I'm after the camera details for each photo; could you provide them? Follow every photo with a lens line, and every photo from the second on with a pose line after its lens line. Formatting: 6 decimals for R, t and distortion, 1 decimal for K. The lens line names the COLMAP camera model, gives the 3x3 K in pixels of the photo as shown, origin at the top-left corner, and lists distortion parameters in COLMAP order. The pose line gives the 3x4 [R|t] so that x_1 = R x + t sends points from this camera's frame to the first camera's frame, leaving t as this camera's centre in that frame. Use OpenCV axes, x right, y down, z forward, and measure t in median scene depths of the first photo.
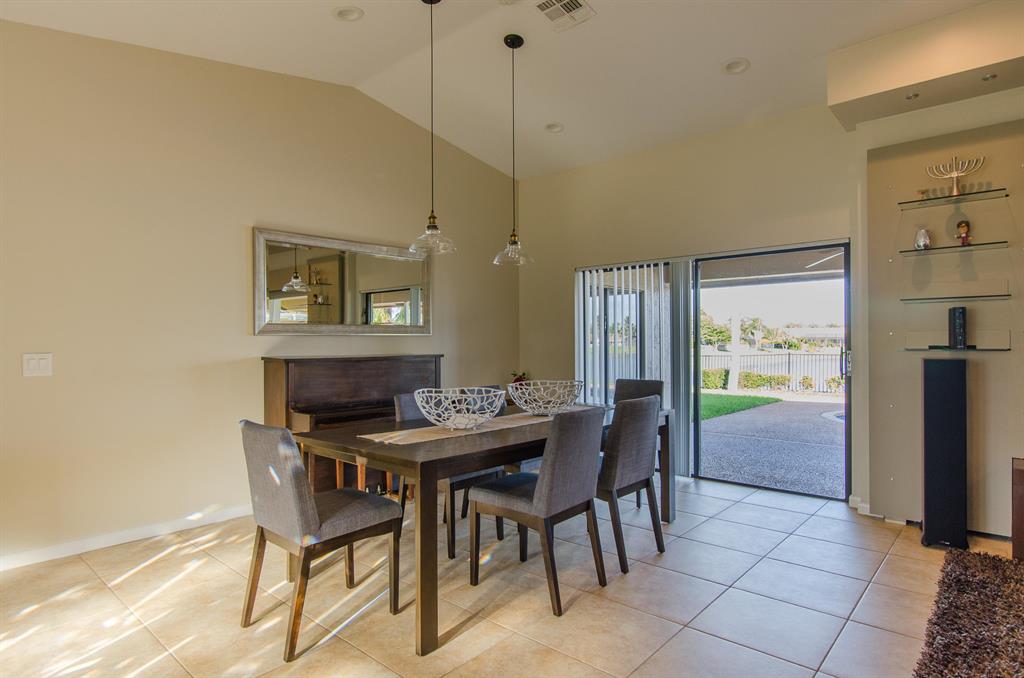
lens RADIAL K [[559.2, 0, 511.8], [0, 559.2, 344.7], [0, 0, 1]] dist [-0.003311, 0.000671]
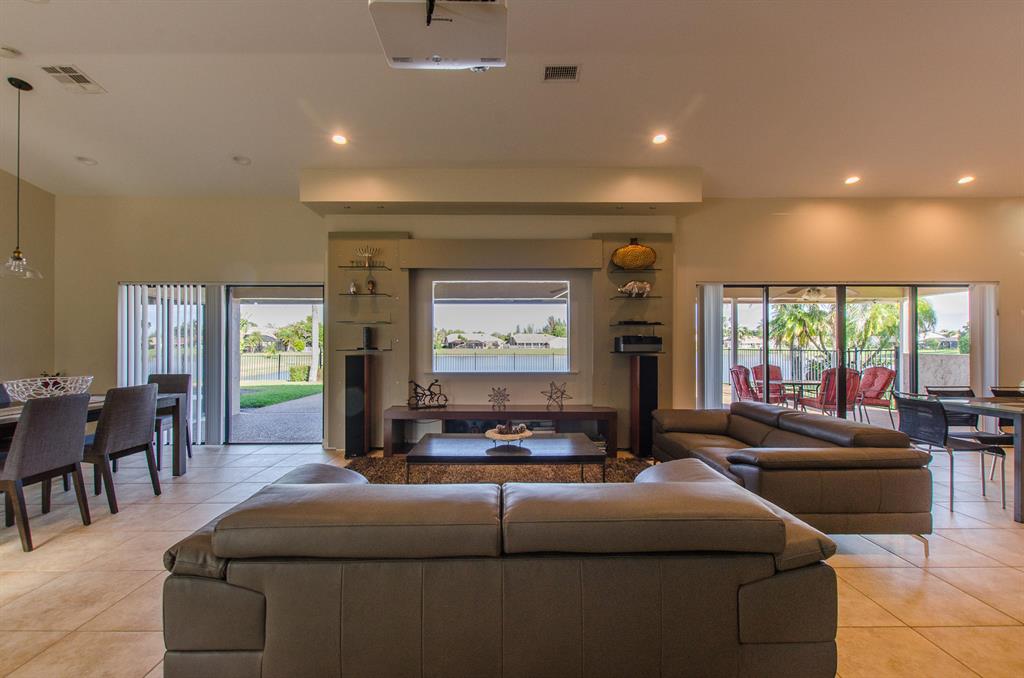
lens RADIAL K [[444.8, 0, 509.2], [0, 444.8, 343.1], [0, 0, 1]] dist [0.003588, -0.002935]
pose [[0.739533, 0.006898, 0.673085, 0.138869], [-0.001360, 0.999961, -0.008754, -0.001935], [-0.673119, 0.005558, 0.739513, -0.359813]]
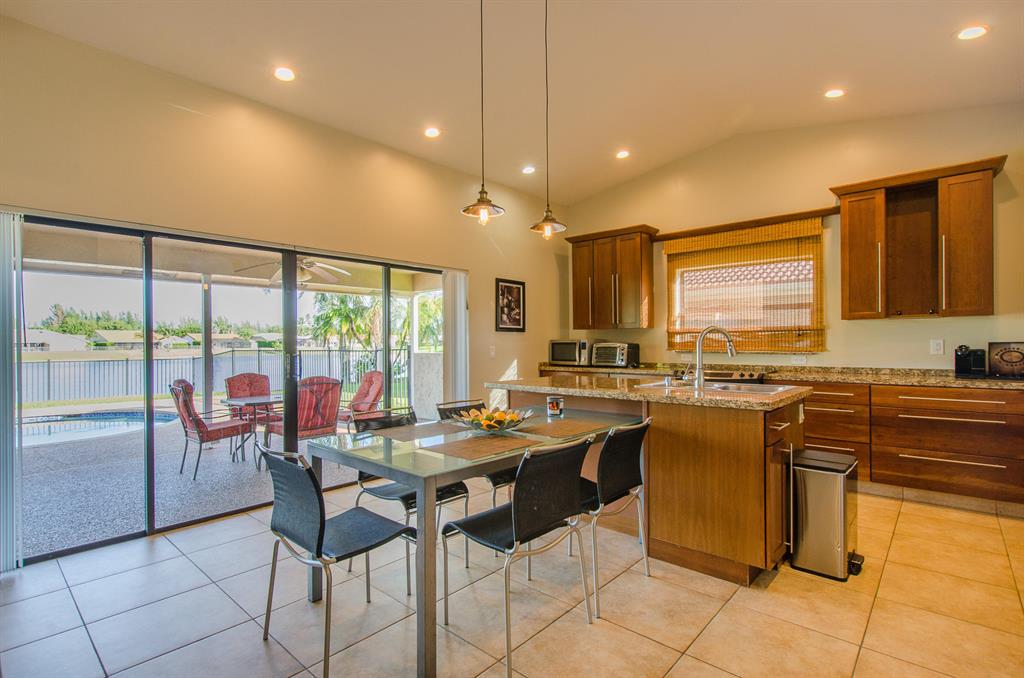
lens RADIAL K [[488.7, 0, 502.8], [0, 488.7, 342.6], [0, 0, 1]] dist [-0.008589, -0.000731]
pose [[0.006422, 0.003307, 0.999974, 0.920597], [0.010411, 0.999940, -0.003374, -0.007503], [-0.999925, 0.010432, 0.006387, -0.466661]]
